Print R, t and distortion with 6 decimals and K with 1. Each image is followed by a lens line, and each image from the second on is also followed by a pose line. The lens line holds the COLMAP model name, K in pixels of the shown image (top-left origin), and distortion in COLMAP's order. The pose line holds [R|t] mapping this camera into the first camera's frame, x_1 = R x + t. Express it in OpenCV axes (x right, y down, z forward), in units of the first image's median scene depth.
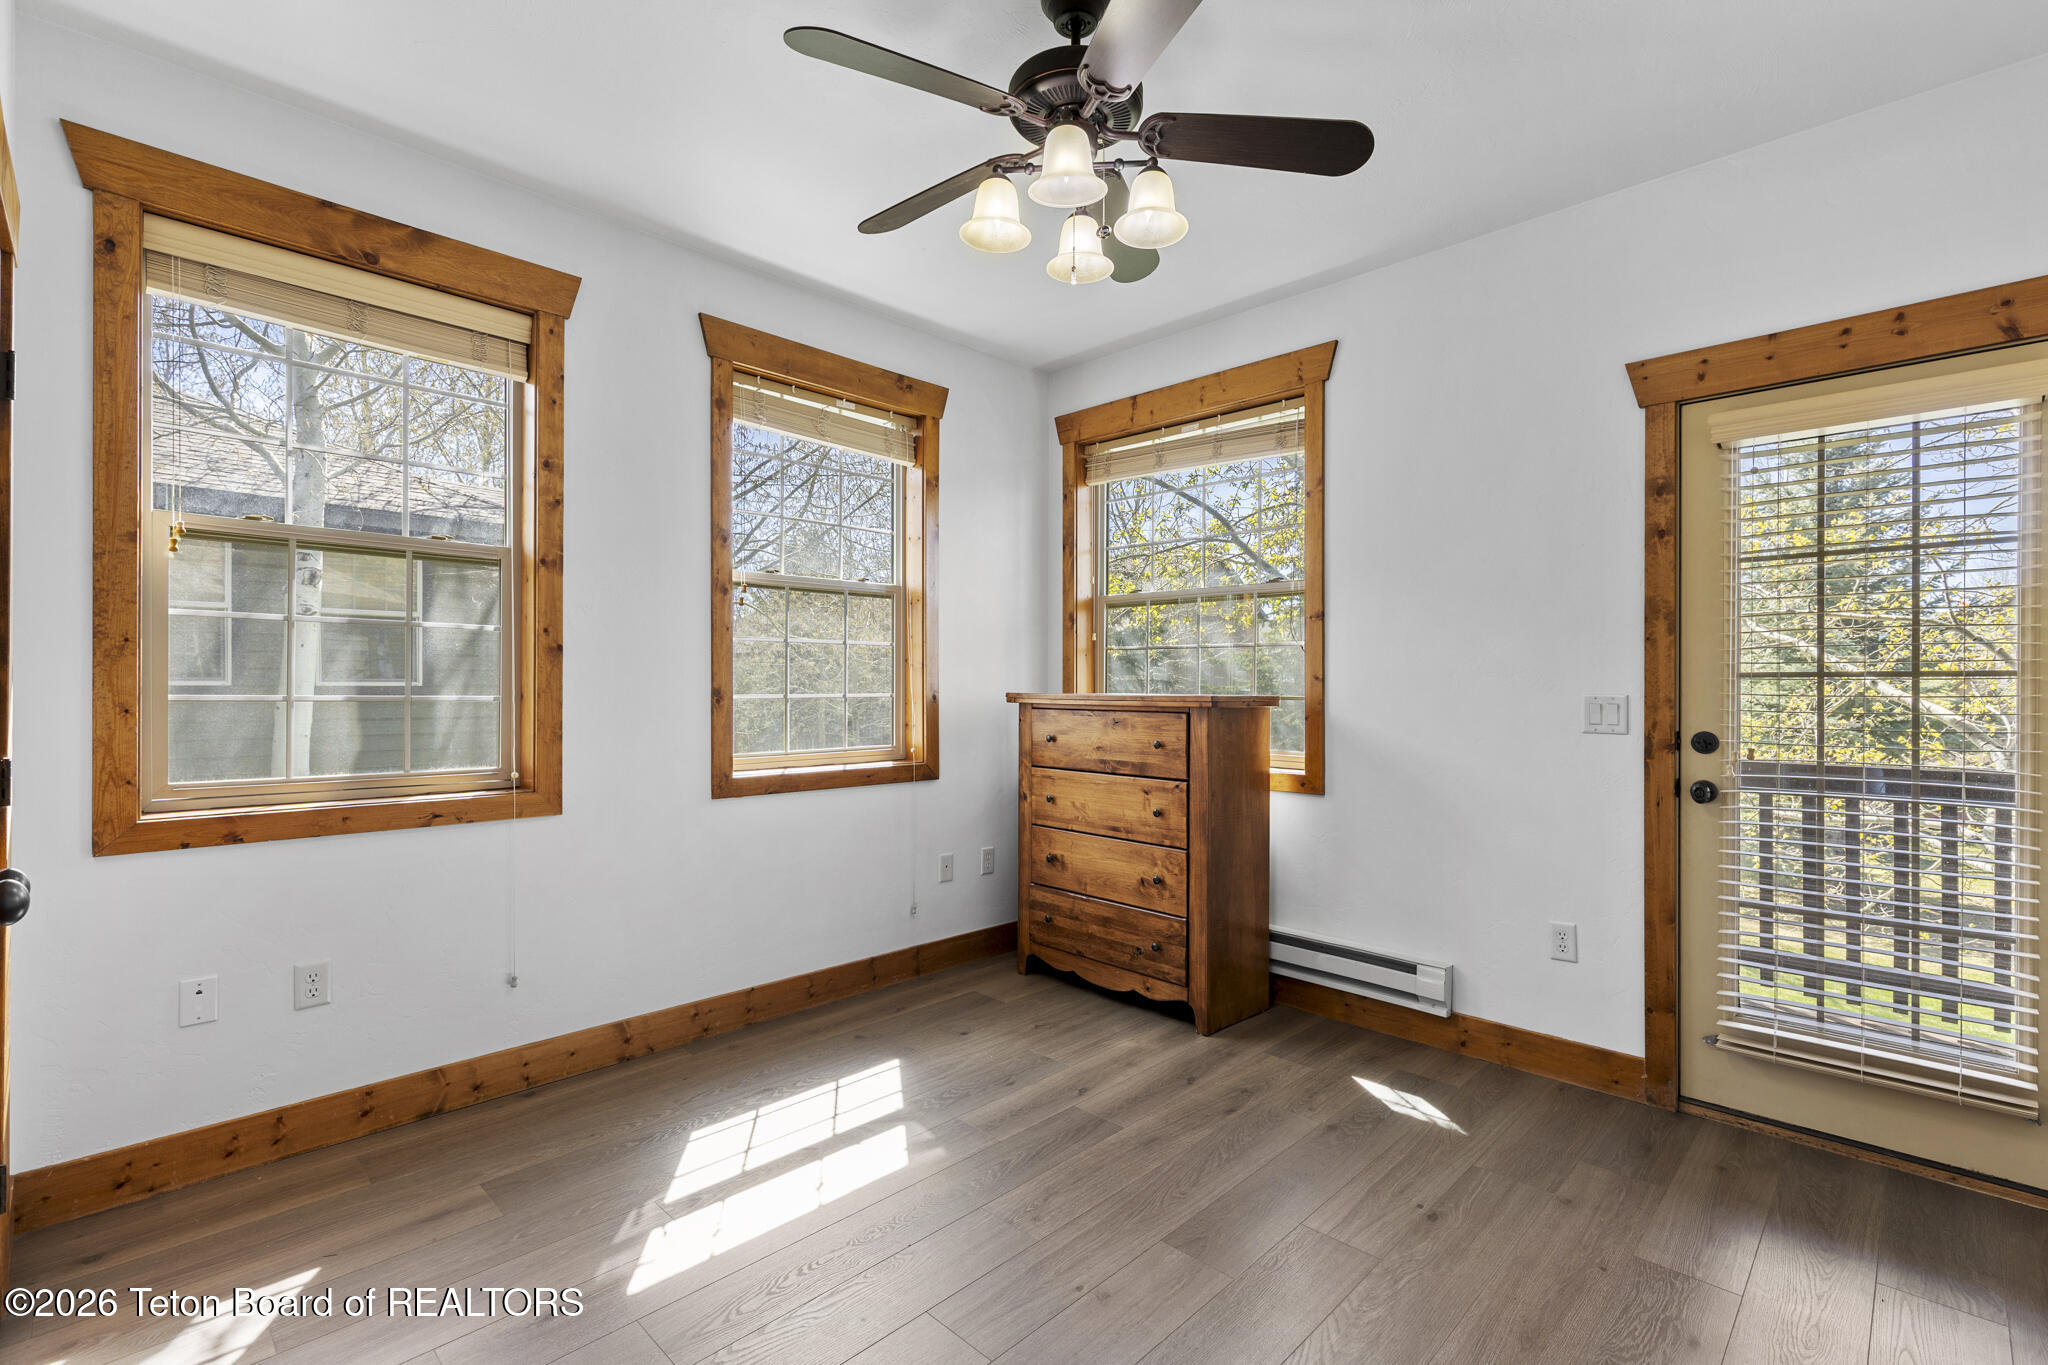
lens RADIAL K [[907.4, 0, 1020.0], [0, 907.4, 704.0], [0, 0, 1]] dist [-0.002290, -0.000500]
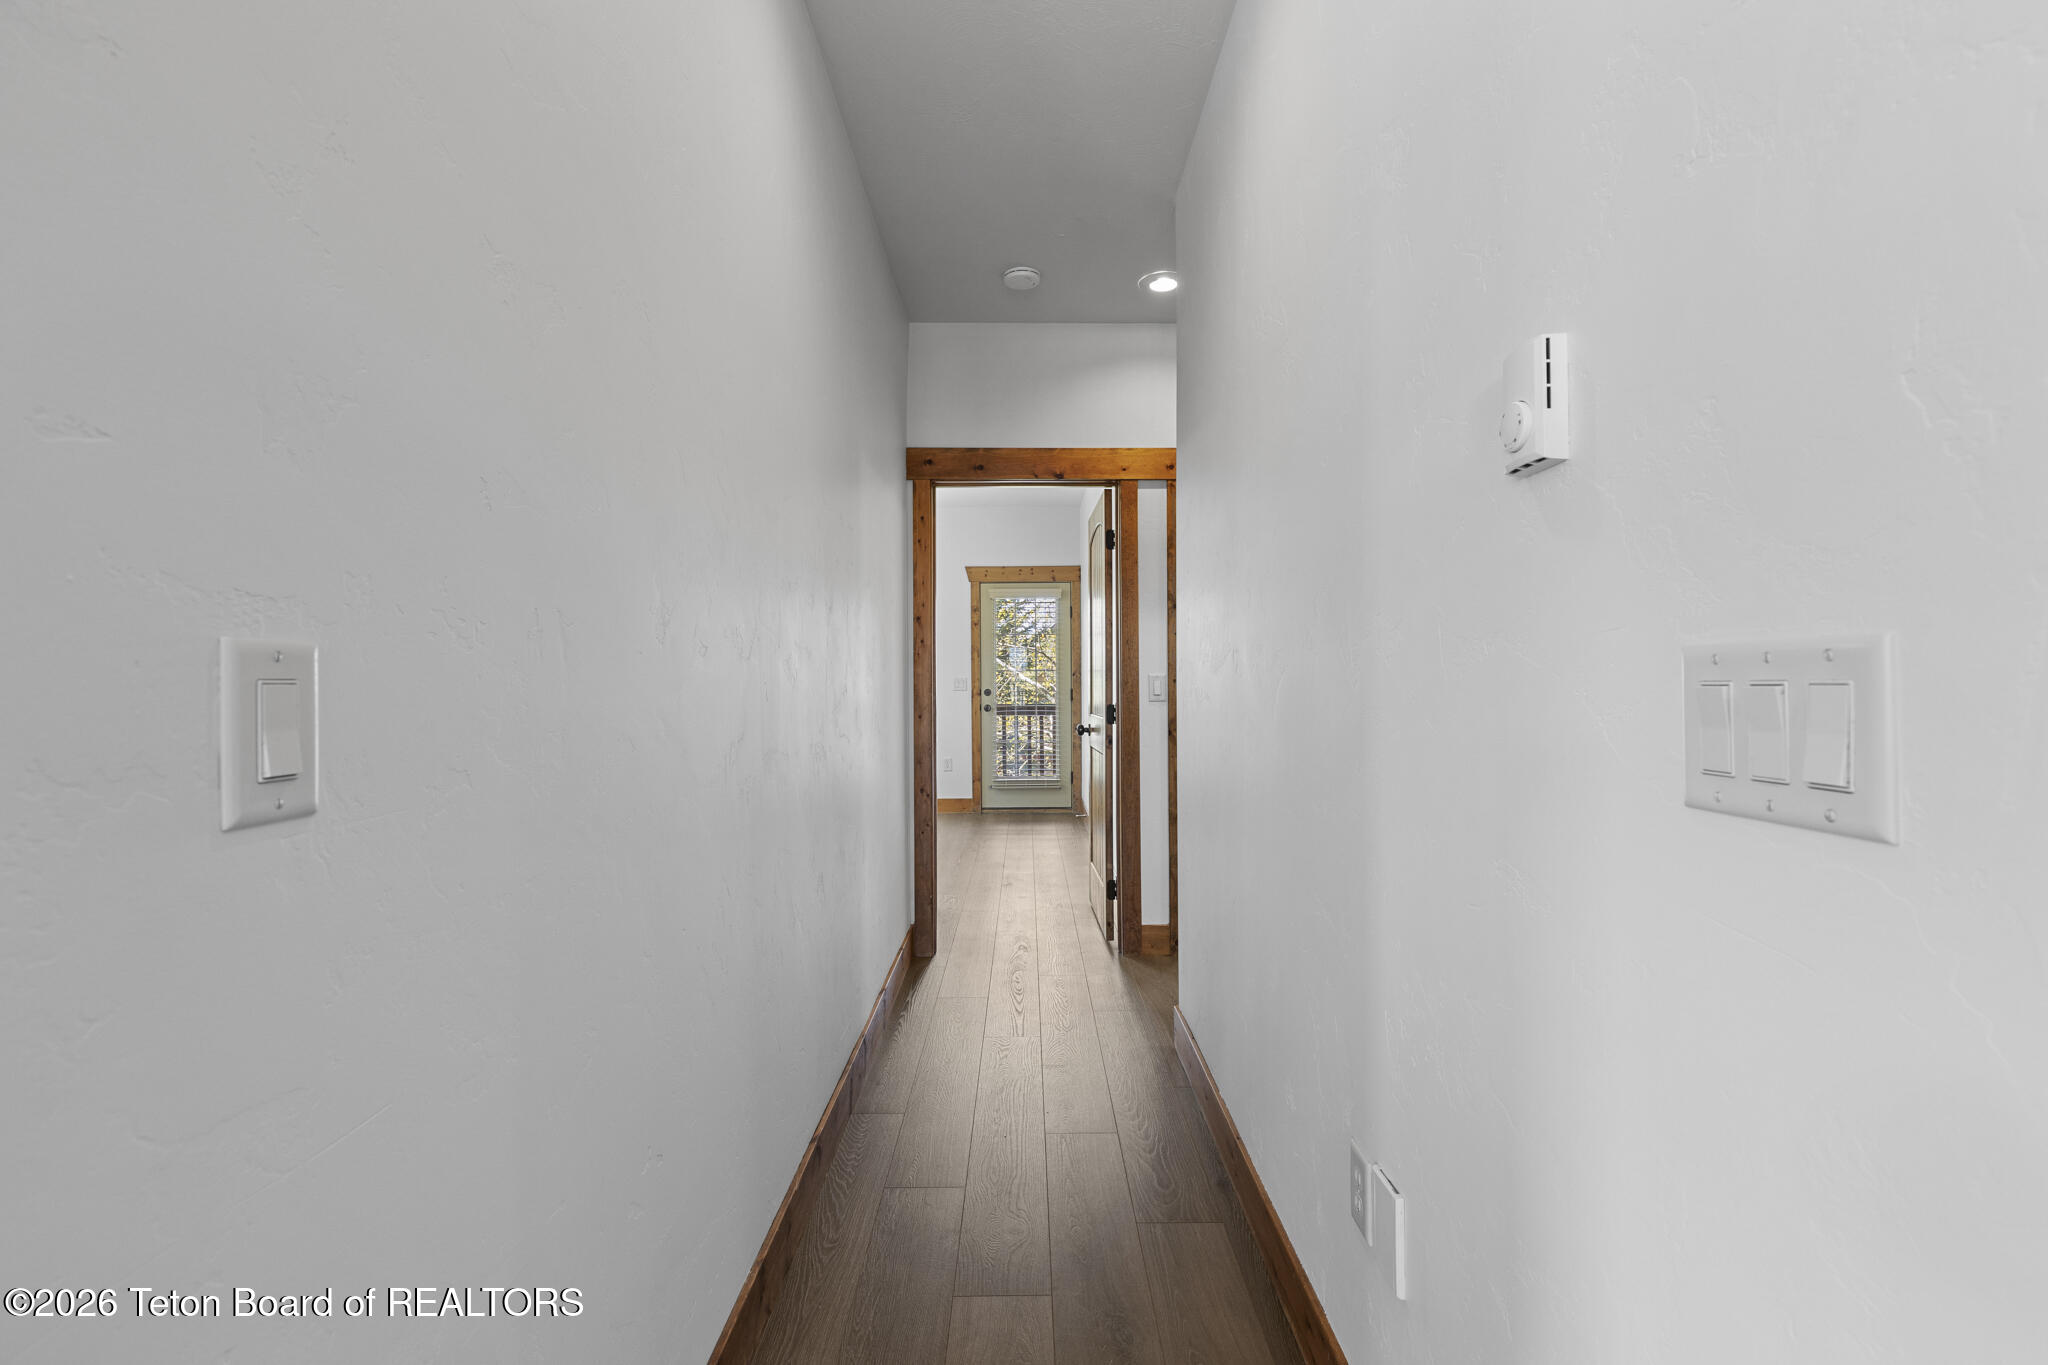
lens RADIAL K [[916.2, 0, 1033.6], [0, 916.2, 682.7], [0, 0, 1]] dist [0.002486, -0.000494]
pose [[0.697690, -0.004407, 0.716386, -1.036841], [0.007600, 0.999970, -0.001250, 0.010116], [-0.716360, 0.006317, 0.697703, -0.978817]]
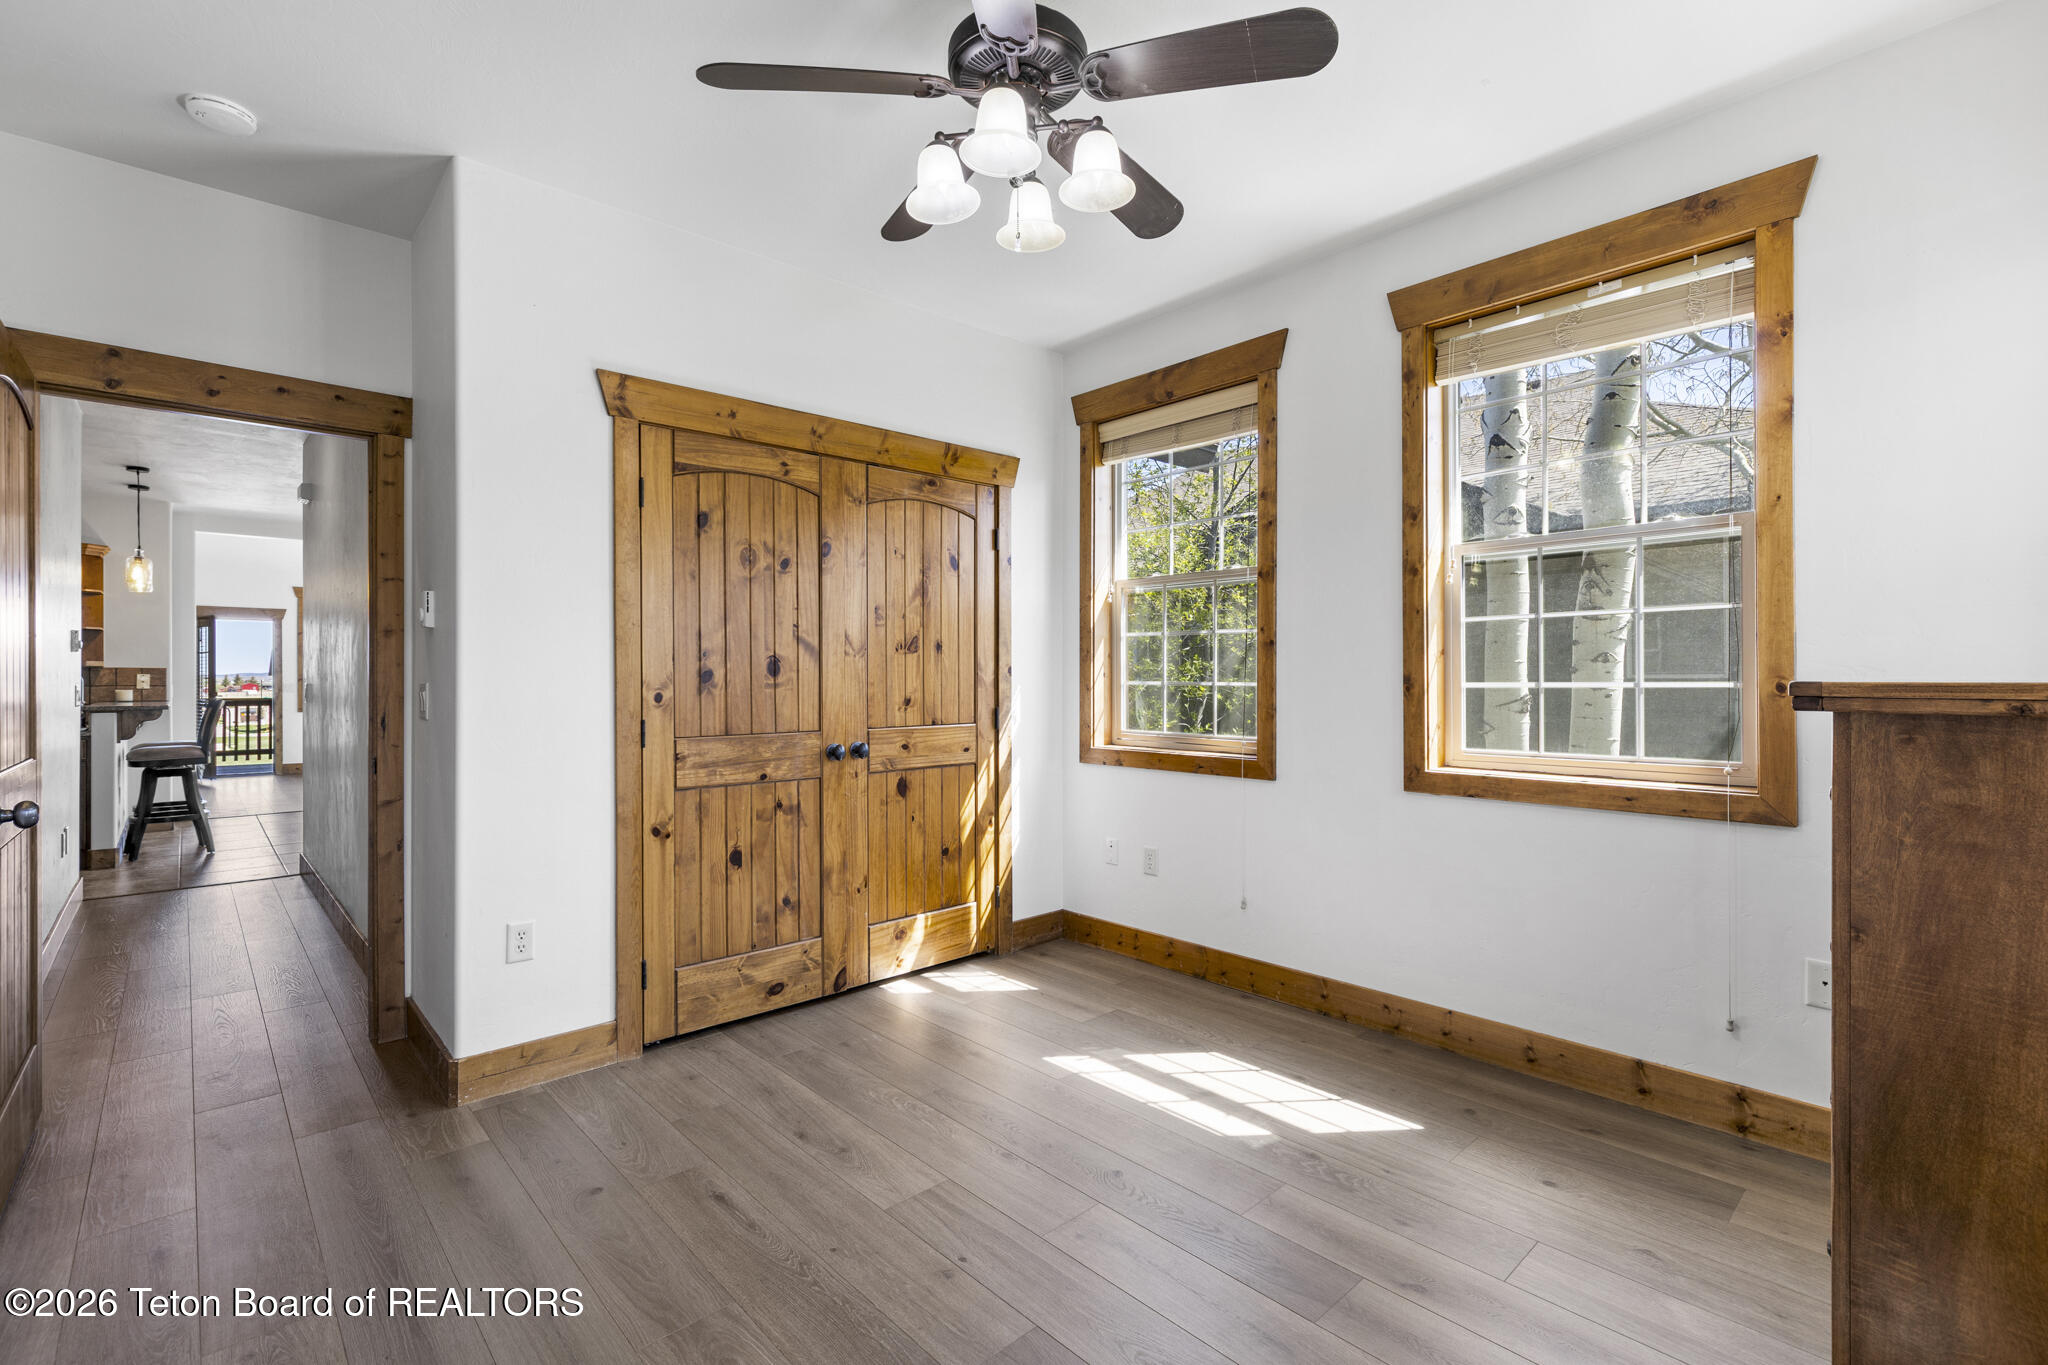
lens RADIAL K [[916.2, 0, 1033.6], [0, 916.2, 682.7], [0, 0, 1]] dist [0.002486, -0.000494]
pose [[-0.039290, 0.009821, -0.999180, 0.866657], [-0.006672, 0.999927, 0.010091, -0.023487], [0.999206, 0.007063, -0.039221, 0.864632]]
